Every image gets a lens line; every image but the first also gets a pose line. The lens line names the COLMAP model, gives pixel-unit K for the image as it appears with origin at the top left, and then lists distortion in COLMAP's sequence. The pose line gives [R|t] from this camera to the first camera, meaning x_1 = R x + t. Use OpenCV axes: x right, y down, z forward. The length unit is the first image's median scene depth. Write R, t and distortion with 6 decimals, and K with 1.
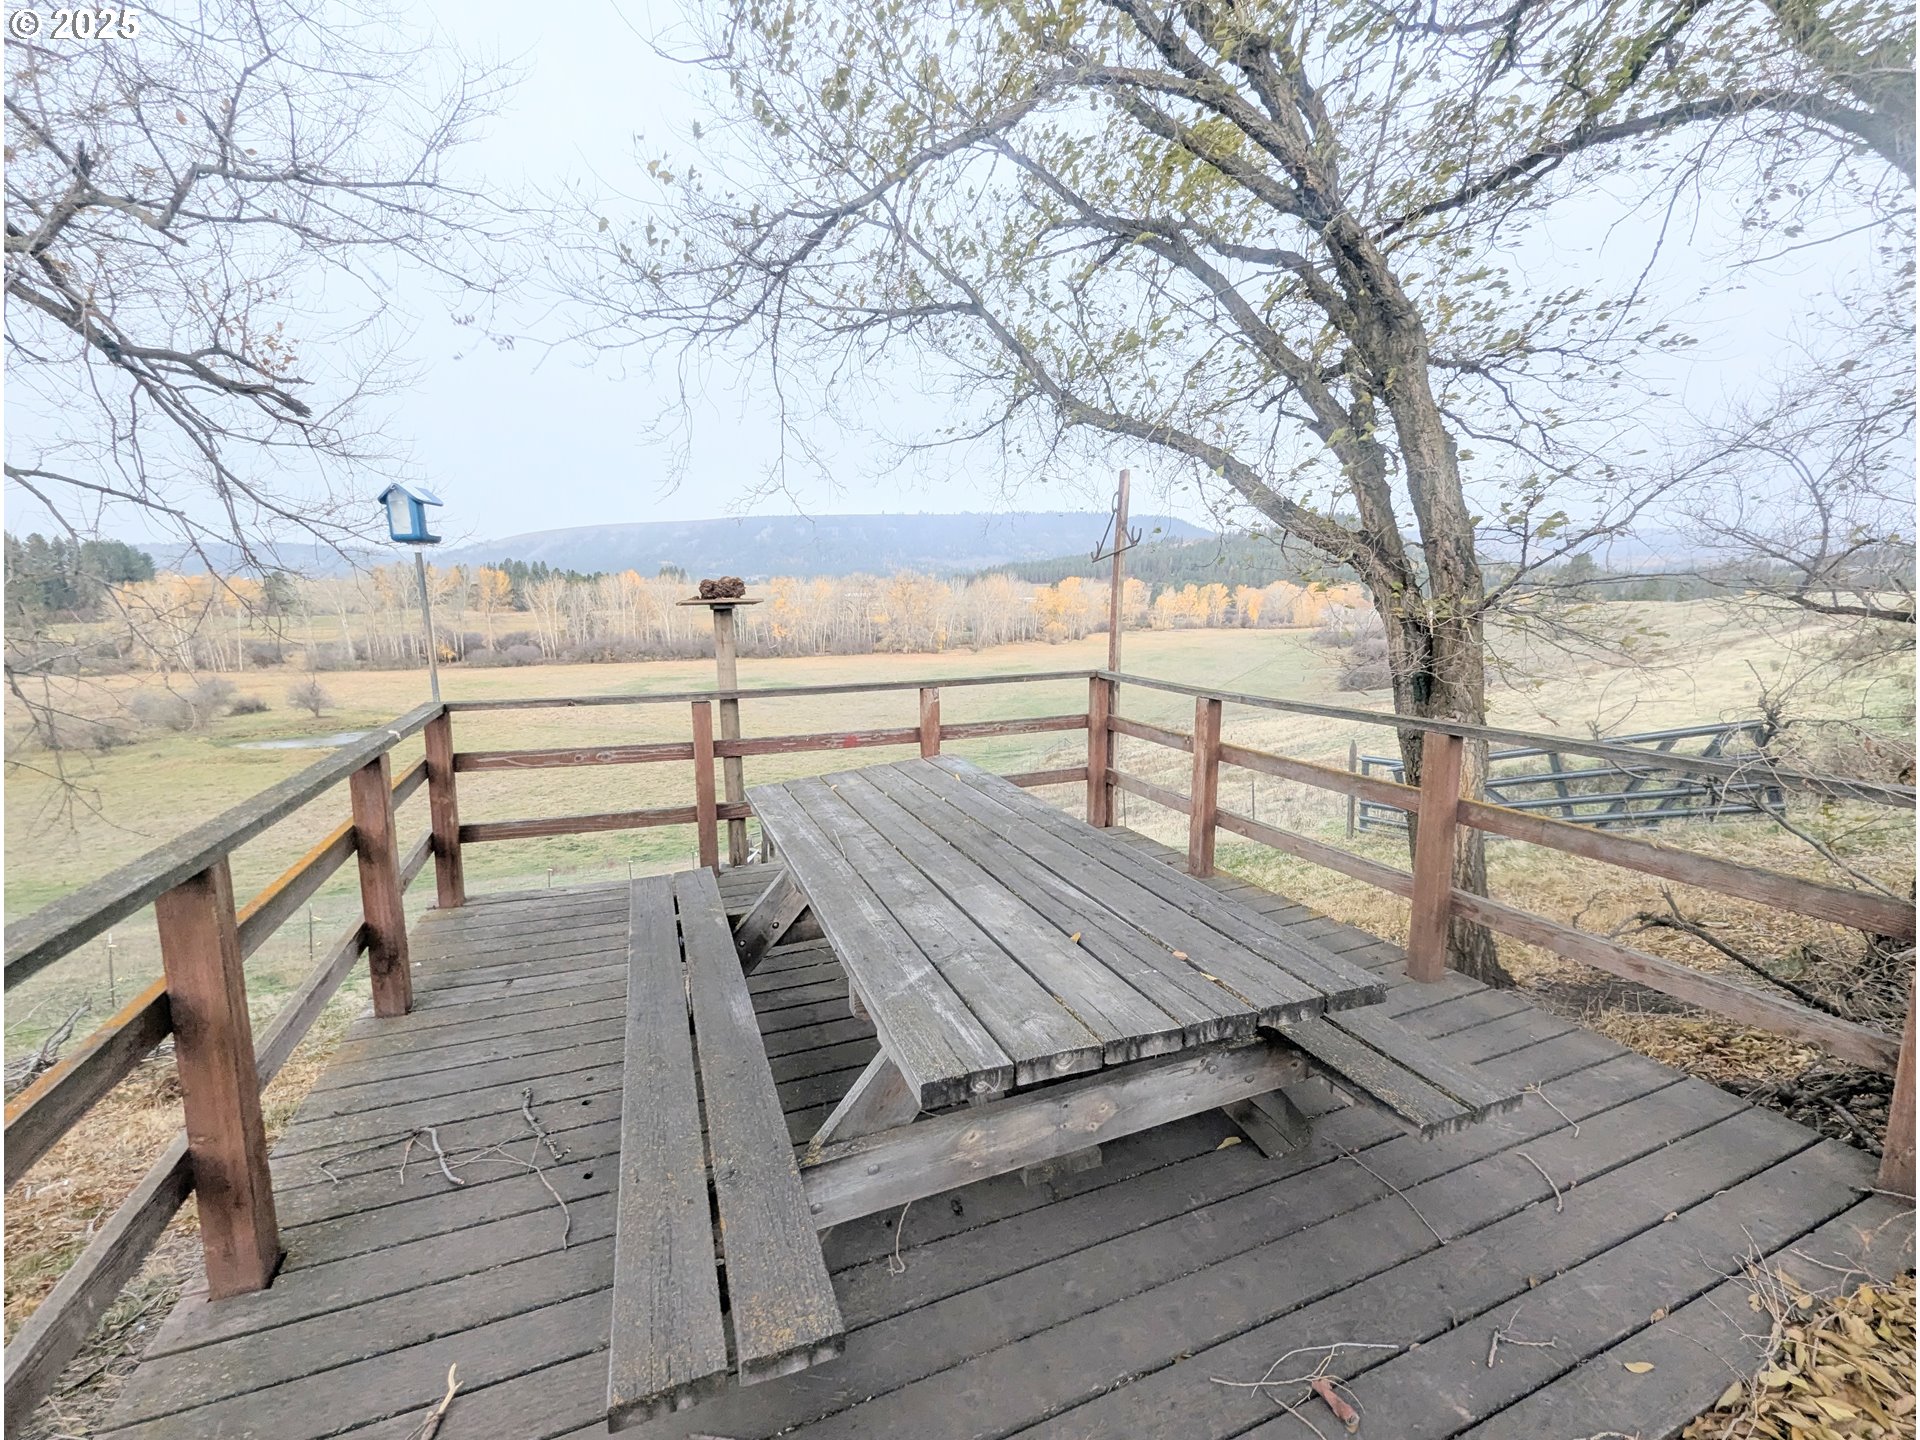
lens RADIAL K [[785.6, 0, 960.3], [0, 785.6, 721.0], [0, 0, 1]] dist [-0.001953, -0.000923]
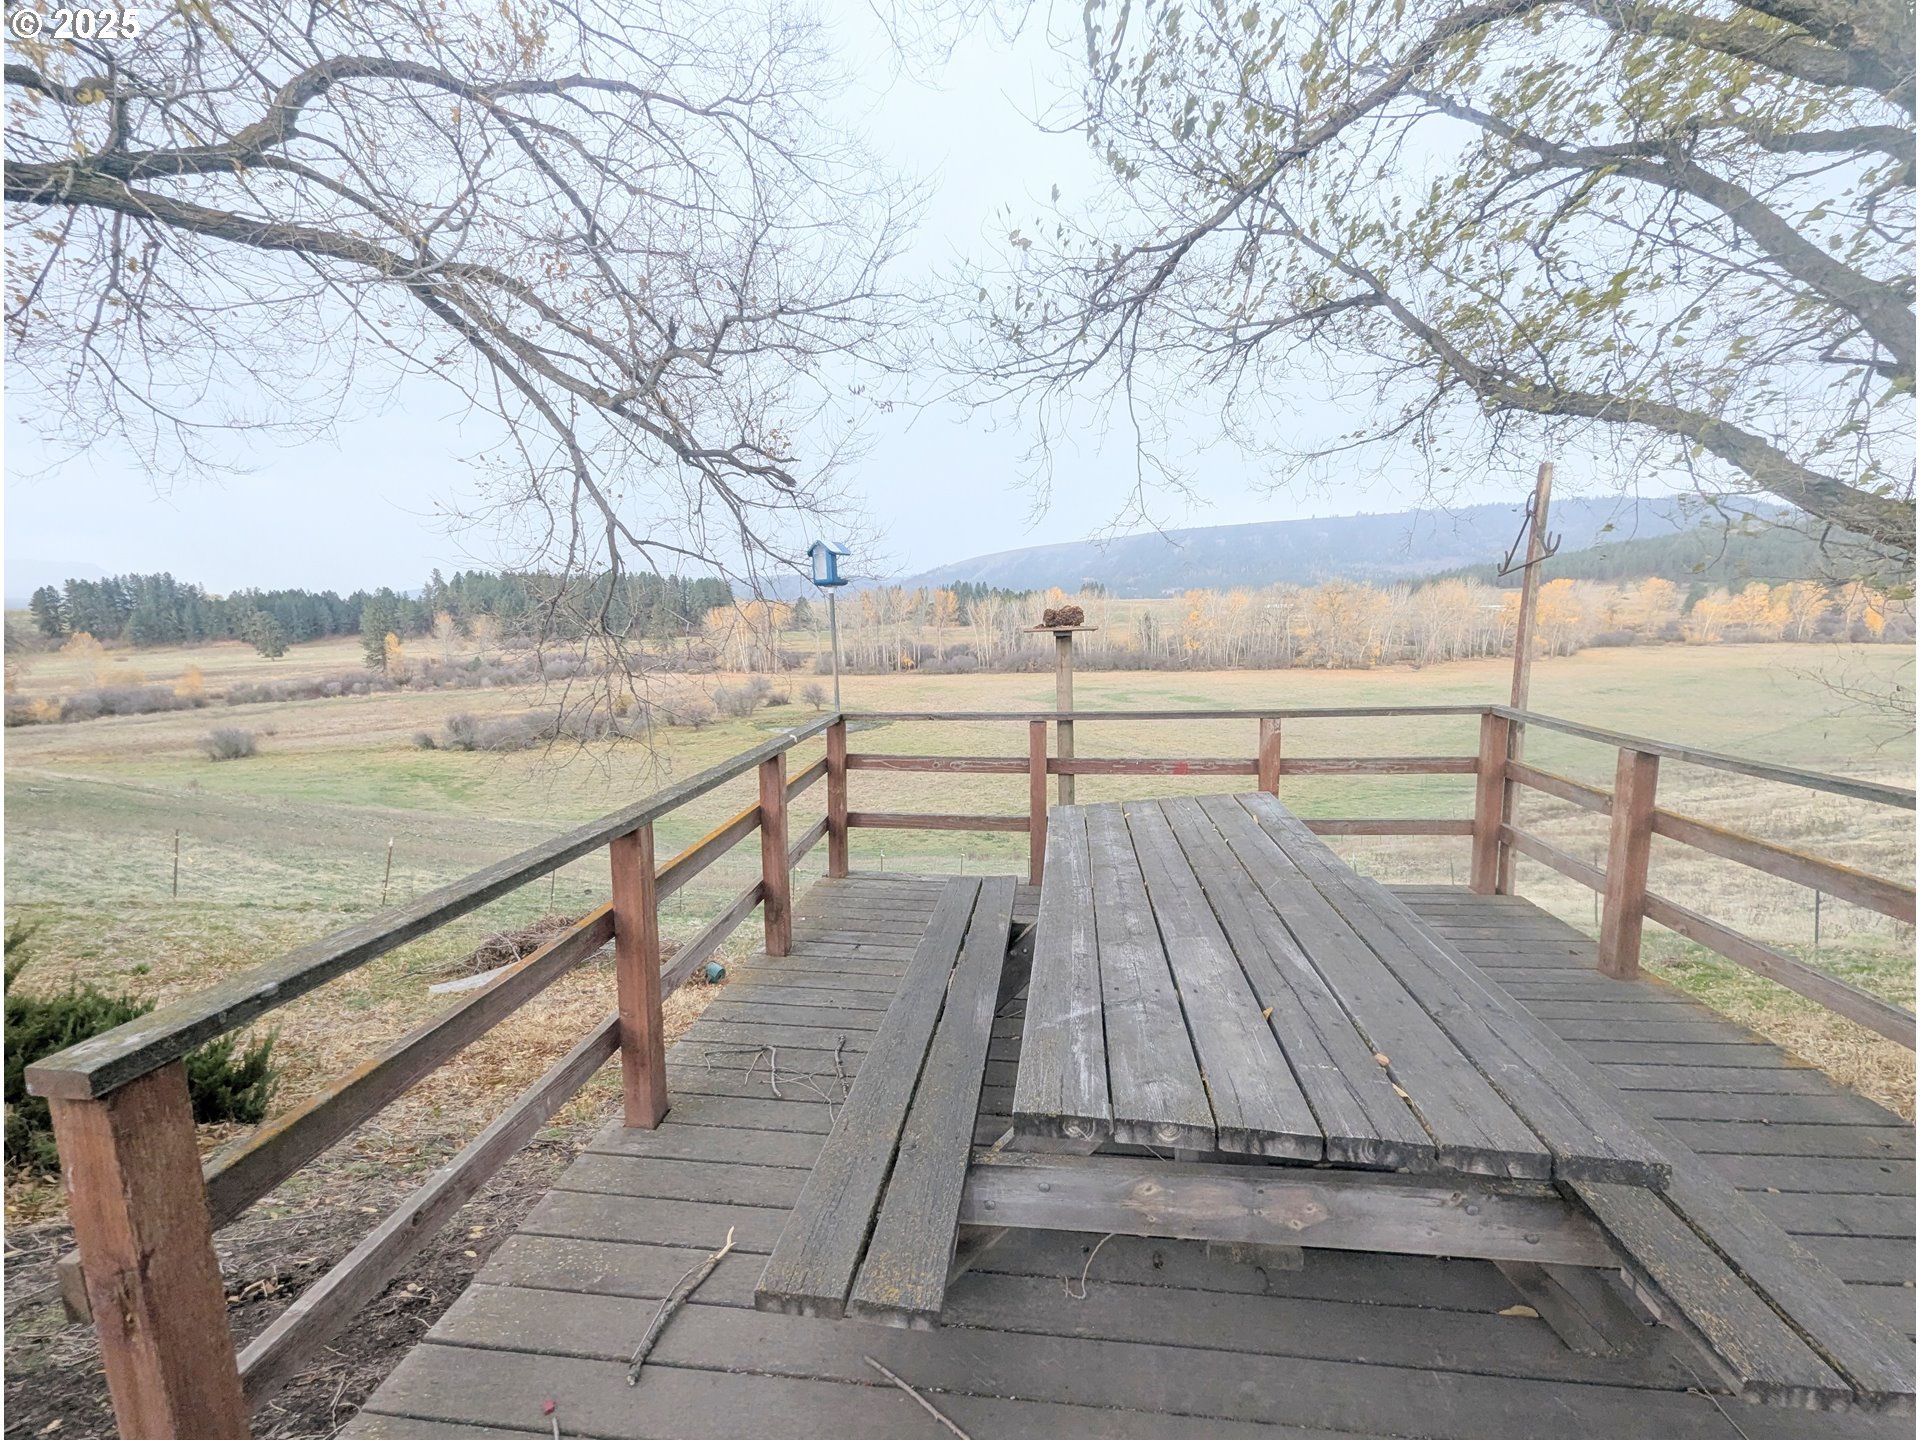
lens RADIAL K [[785.6, 0, 974.8], [0, 785.6, 719.3], [0, 0, 1]] dist [-0.001953, -0.000923]
pose [[0.876812, 0.049980, -0.478229, 0.111826], [-0.058149, 0.998305, -0.002280, -0.019889], [0.477304, 0.029808, 0.878232, 0.003130]]
